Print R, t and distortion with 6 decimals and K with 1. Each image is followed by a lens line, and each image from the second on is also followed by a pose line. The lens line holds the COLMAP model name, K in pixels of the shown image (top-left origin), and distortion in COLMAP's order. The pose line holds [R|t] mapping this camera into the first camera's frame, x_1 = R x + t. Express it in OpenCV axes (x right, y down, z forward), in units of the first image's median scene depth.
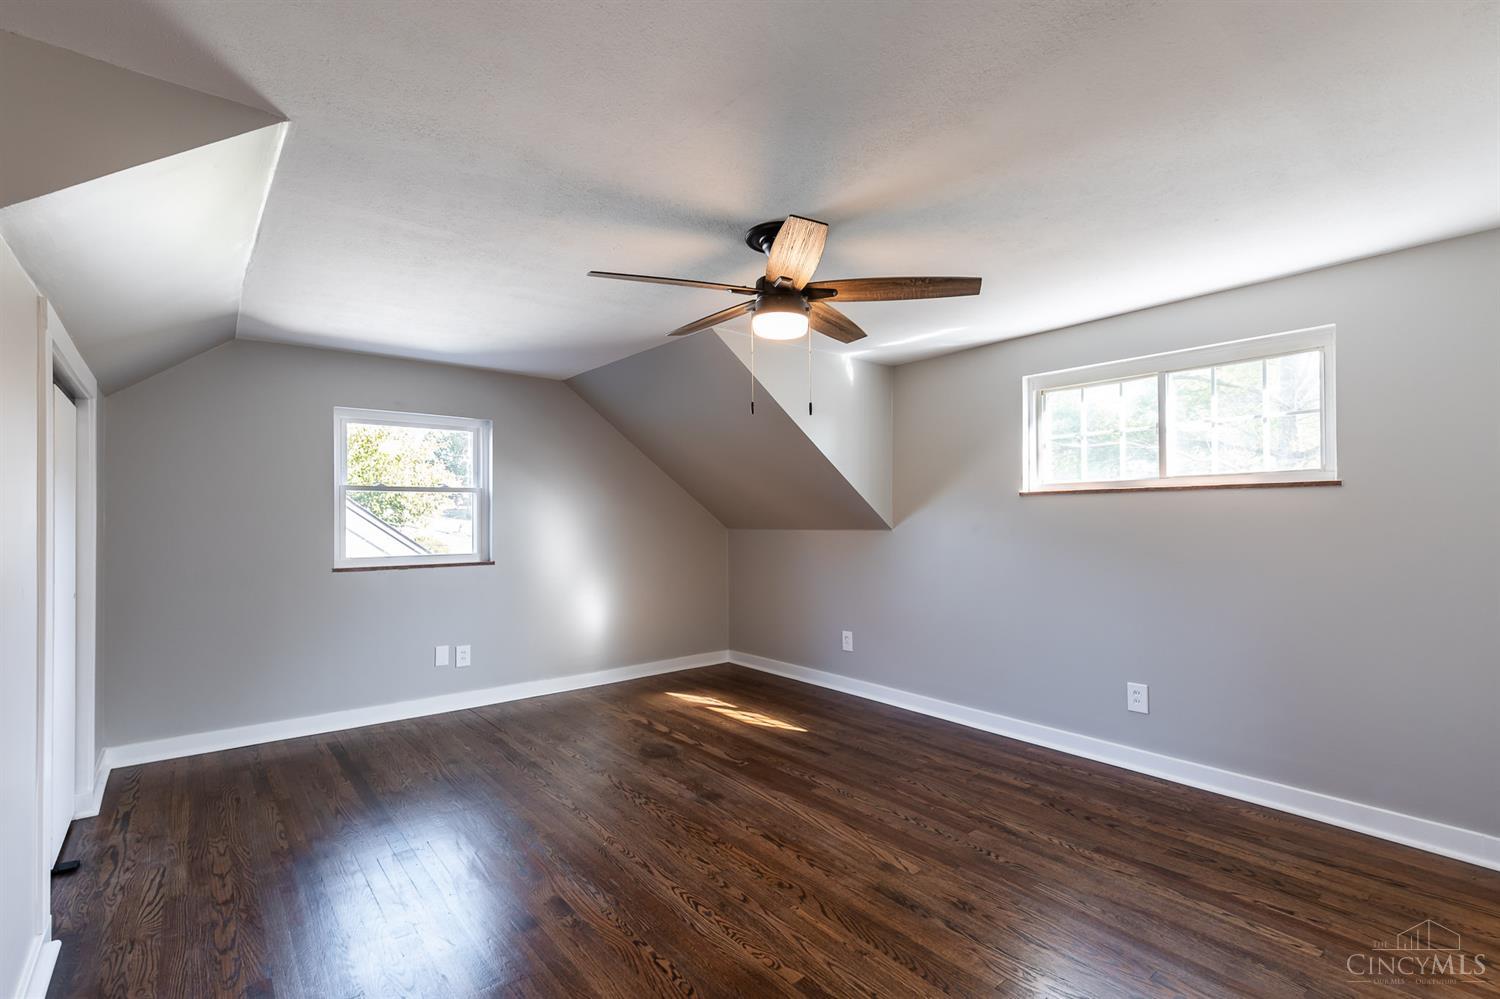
lens RADIAL K [[692.3, 0, 751.2], [0, 692.3, 506.4], [0, 0, 1]] dist [-0.002037, -0.000333]
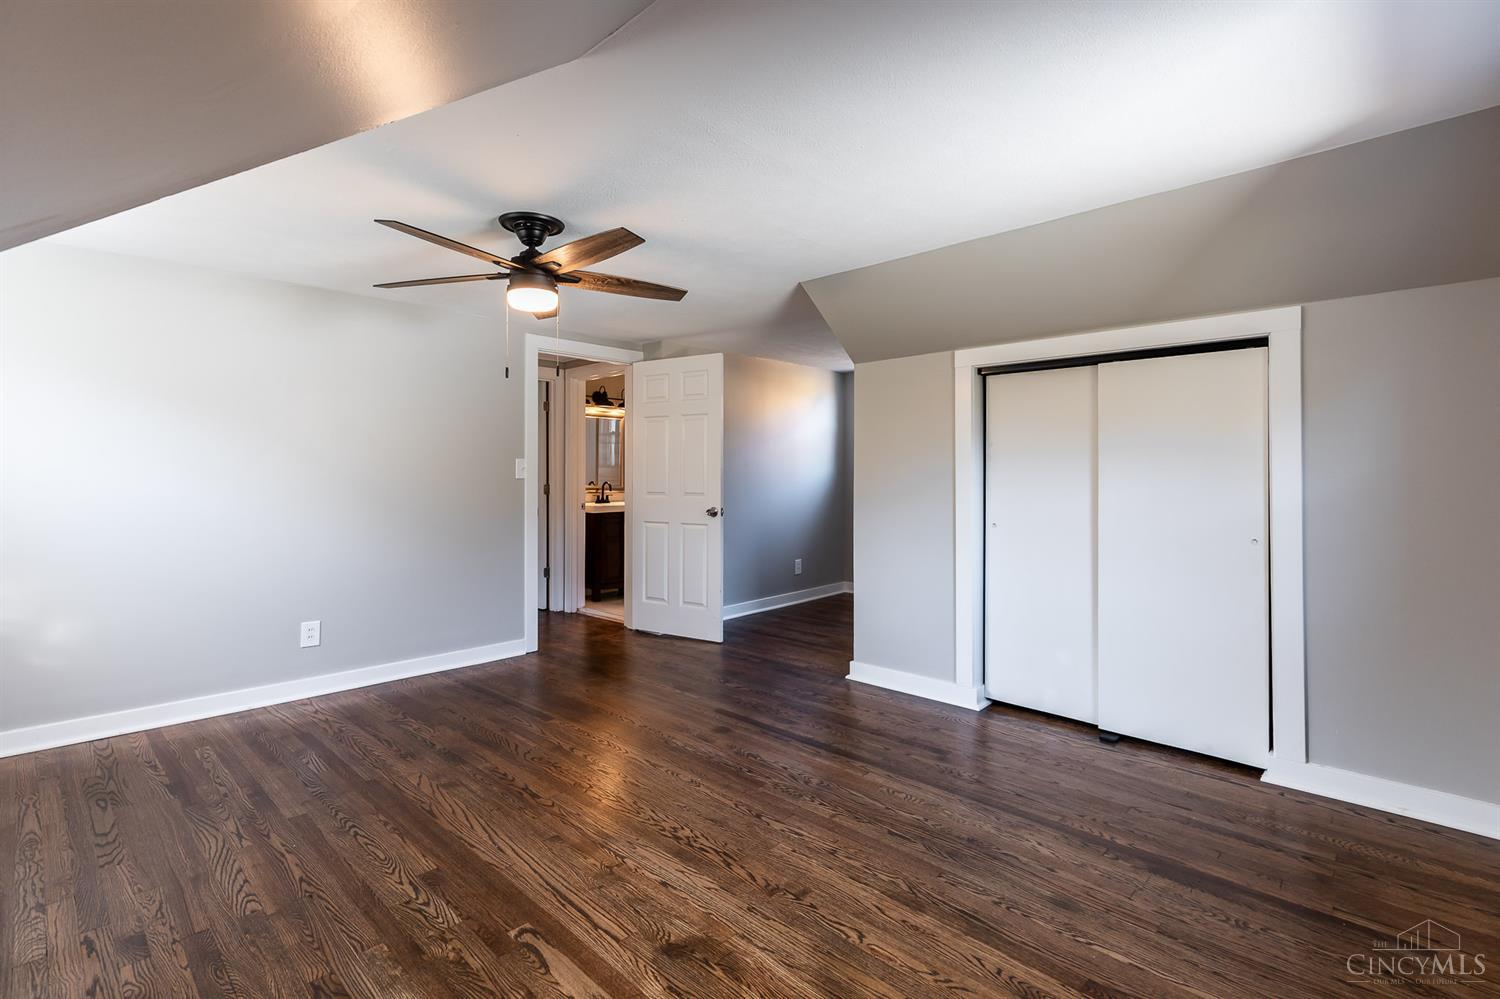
lens RADIAL K [[692.3, 0, 748.6], [0, 692.3, 490.8], [0, 0, 1]] dist [-0.002037, -0.000333]
pose [[-0.992041, 0.005603, -0.125788, -0.137028], [0.005529, 0.999984, 0.000941, 0.046417], [0.125791, 0.000238, -0.992057, 1.774791]]
